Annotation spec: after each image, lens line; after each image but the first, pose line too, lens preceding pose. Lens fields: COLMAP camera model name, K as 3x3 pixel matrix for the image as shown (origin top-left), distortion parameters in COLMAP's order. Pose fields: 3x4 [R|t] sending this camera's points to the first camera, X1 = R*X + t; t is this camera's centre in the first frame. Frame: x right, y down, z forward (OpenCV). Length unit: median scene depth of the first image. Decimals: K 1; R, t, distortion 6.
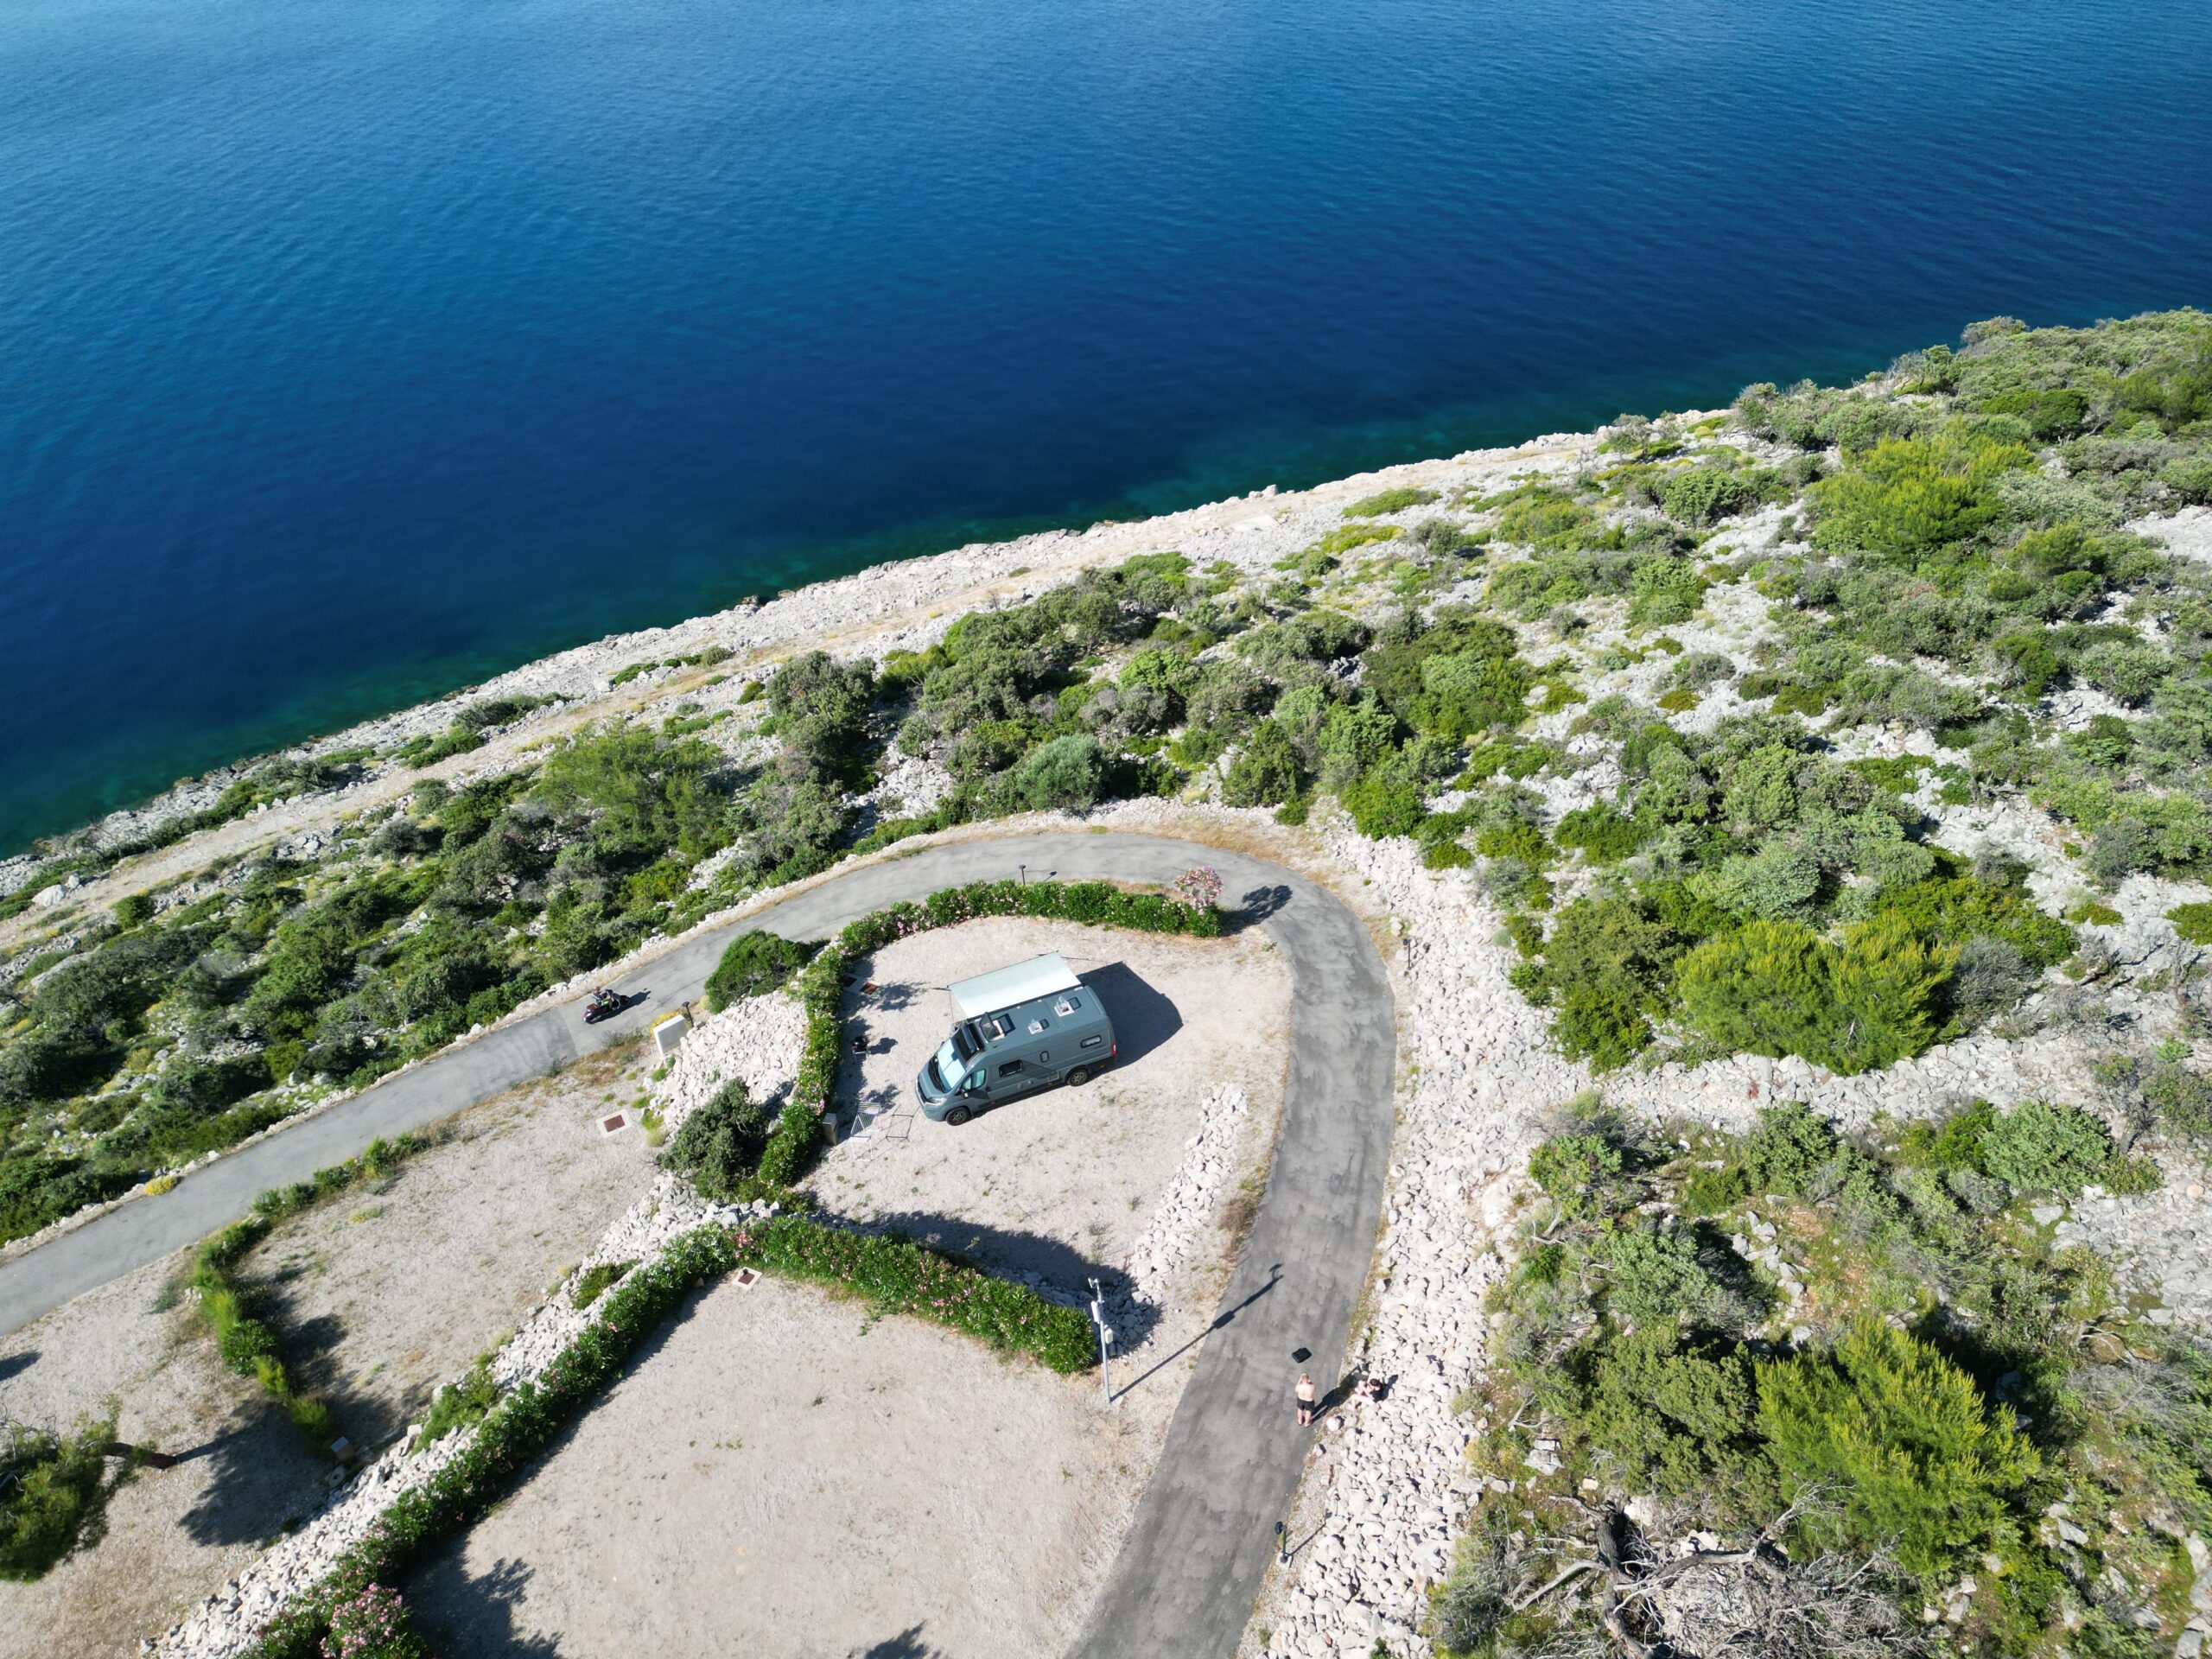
lens RADIAL K [[1545.9, 0, 1108.3], [0, 1545.9, 831.3], [0, 0, 1]] dist [0.009602, -0.014024]
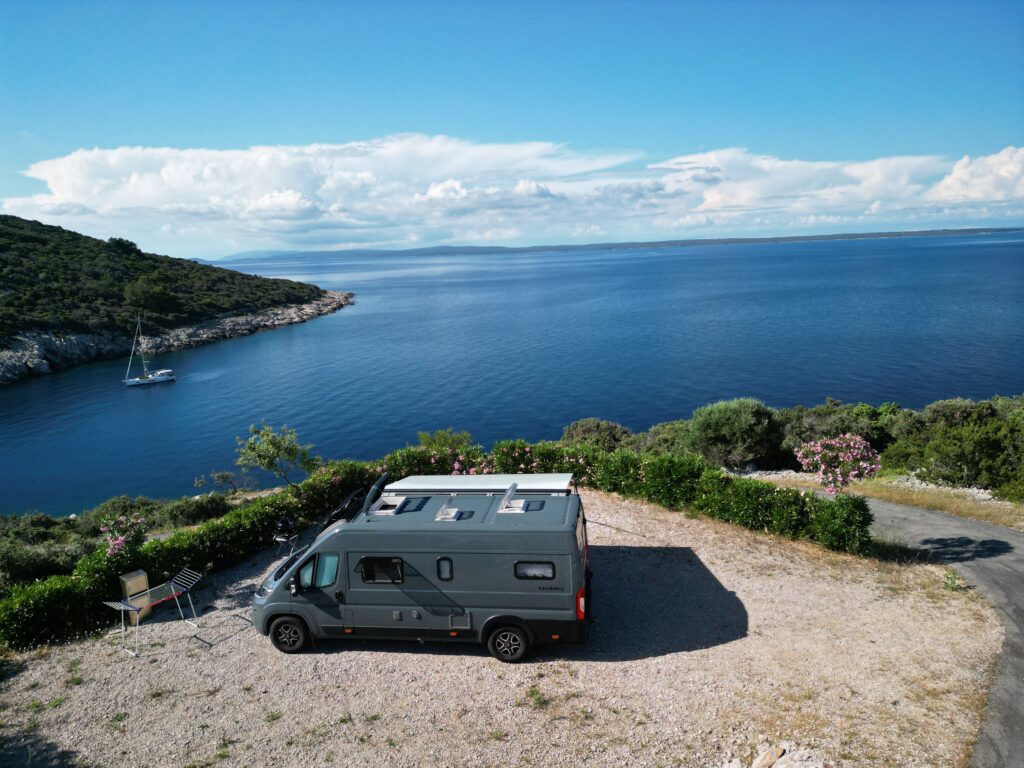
lens RADIAL K [[715.7, 0, 515.5], [0, 715.7, 381.7], [0, 0, 1]] dist [0.009602, -0.014024]
pose [[0.854951, 0.085948, -0.511539, 0.094241], [-0.301150, 0.885197, -0.354591, 0.151328], [0.422336, 0.457208, 0.782683, 0.697600]]
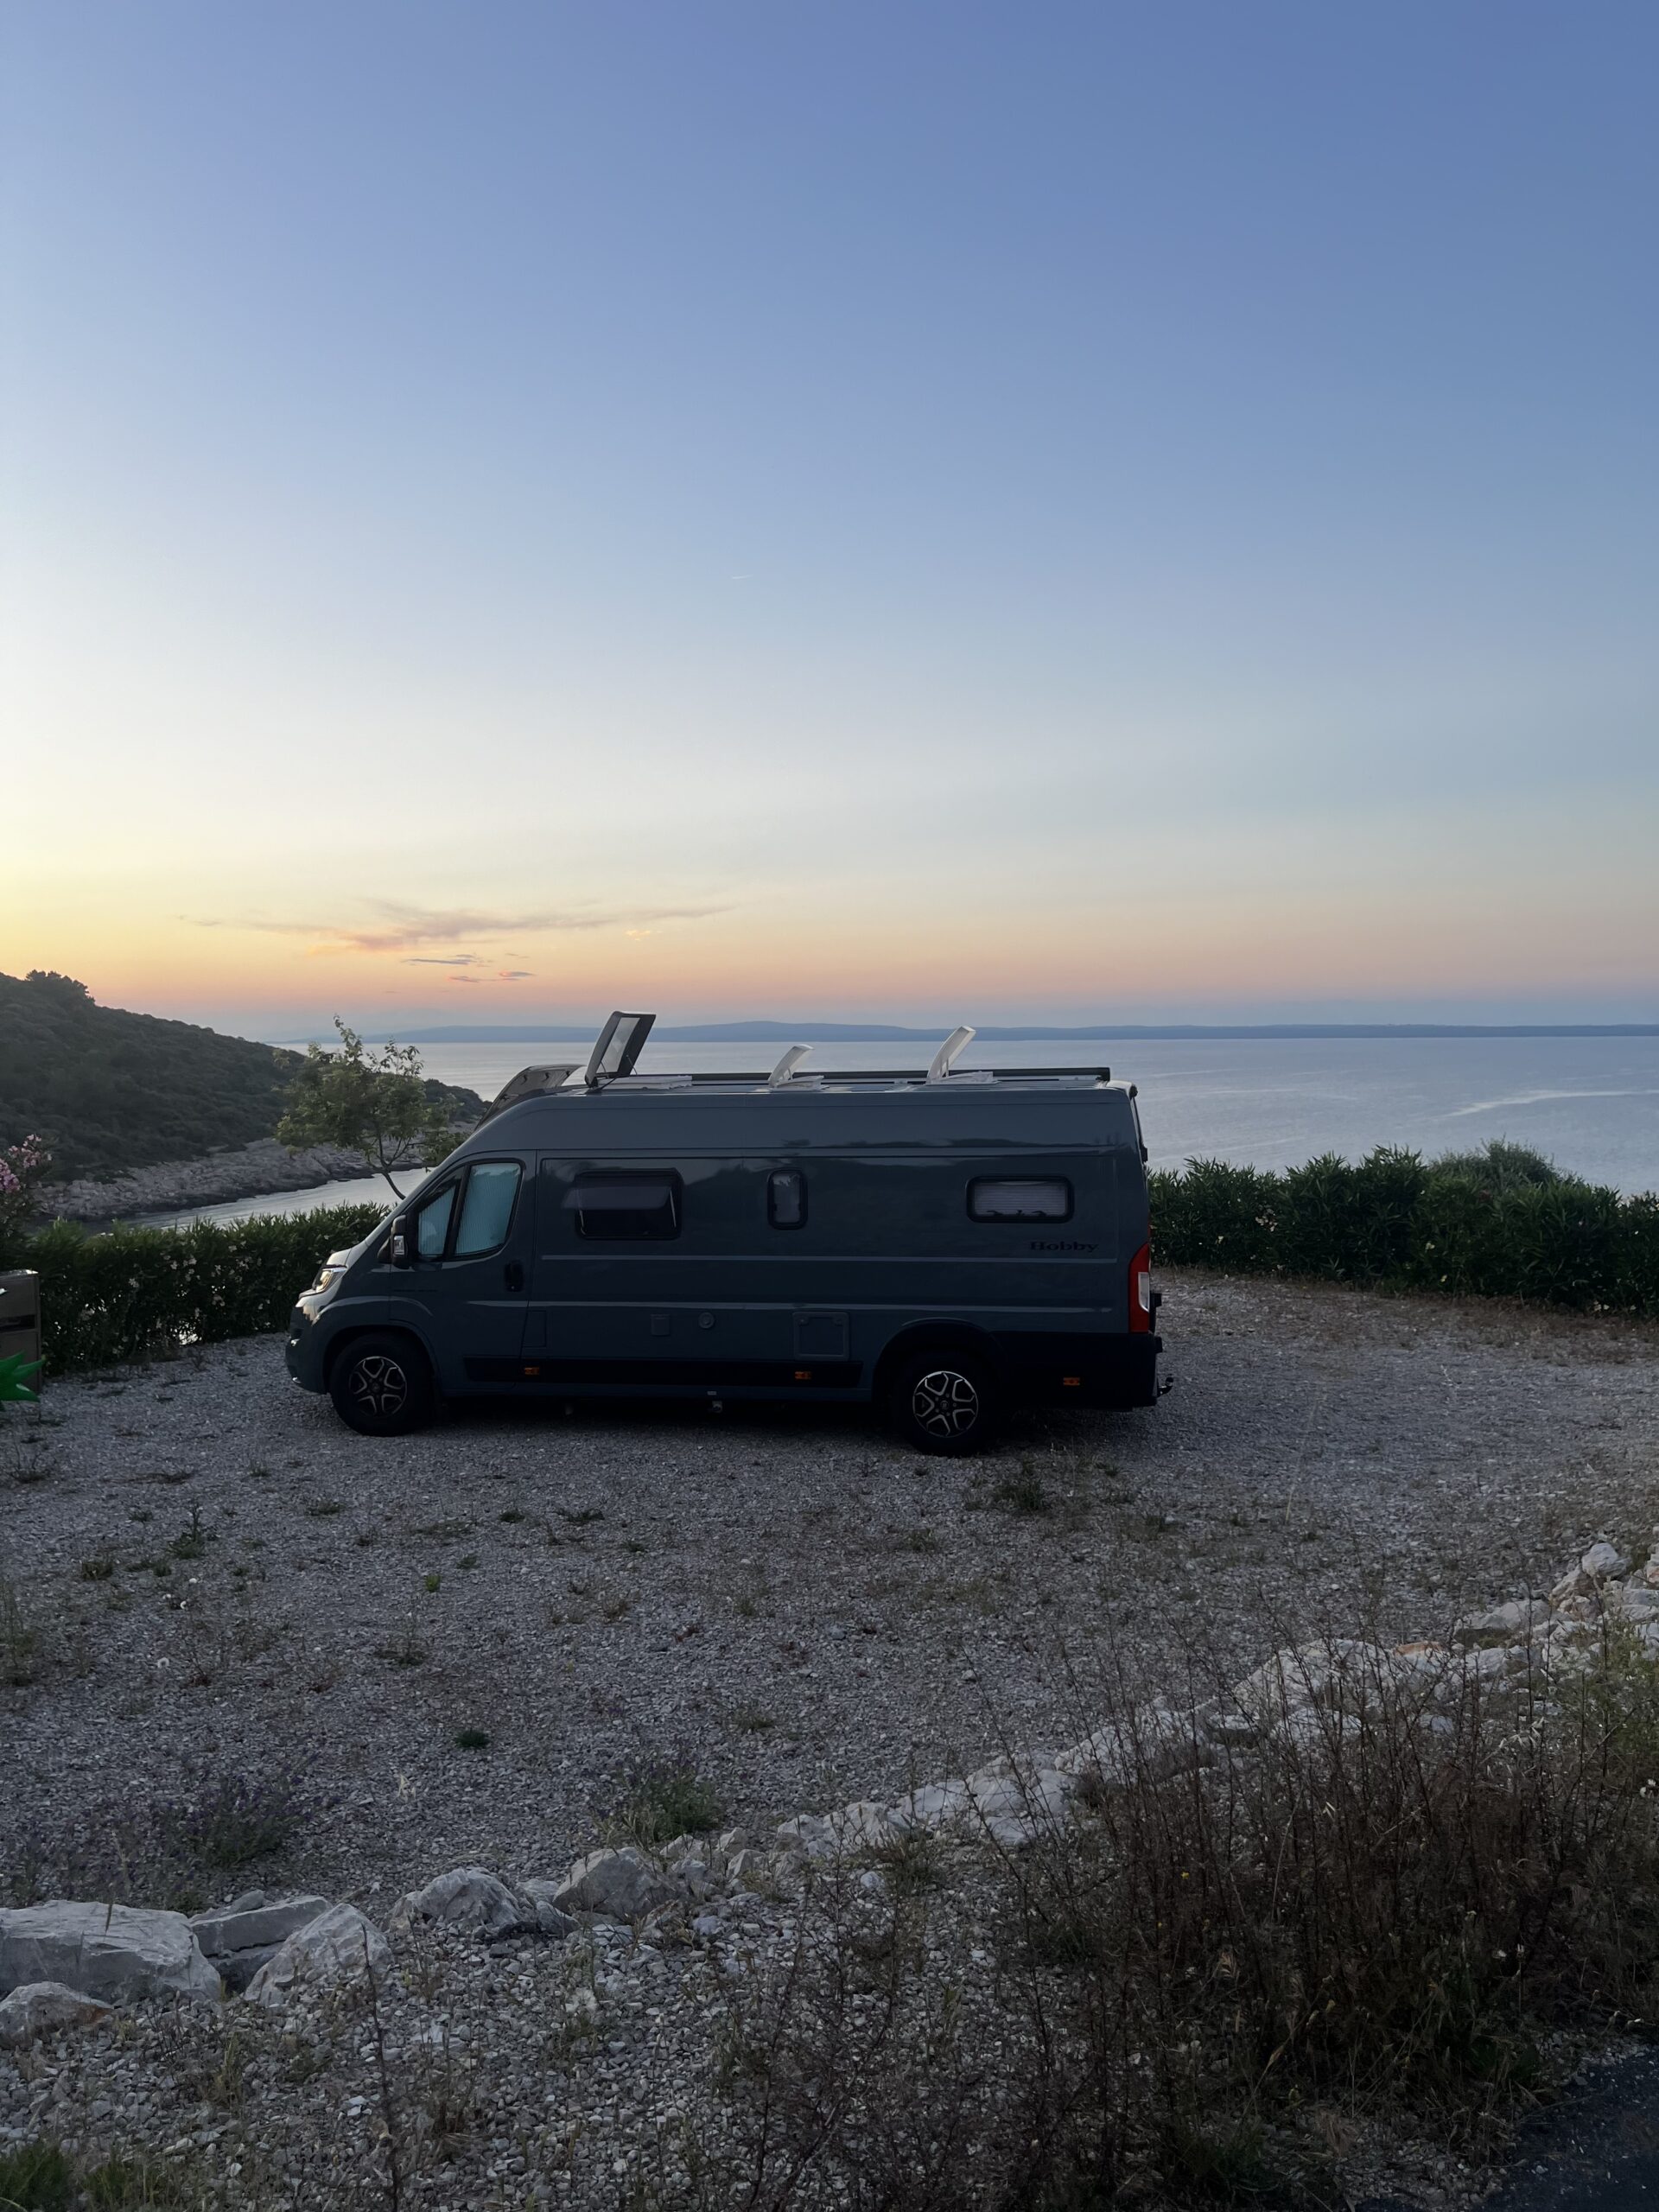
lens RADIAL K [[1630.6, 0, 836.2], [0, 1630.6, 1123.5], [0, 0, 1]] dist [0.007111, 0.000214]
pose [[0.828299, 0.052387, -0.557832, 0.080486], [-0.351130, 0.824385, -0.443956, 0.210538], [0.436611, 0.563600, 0.701232, 0.750238]]
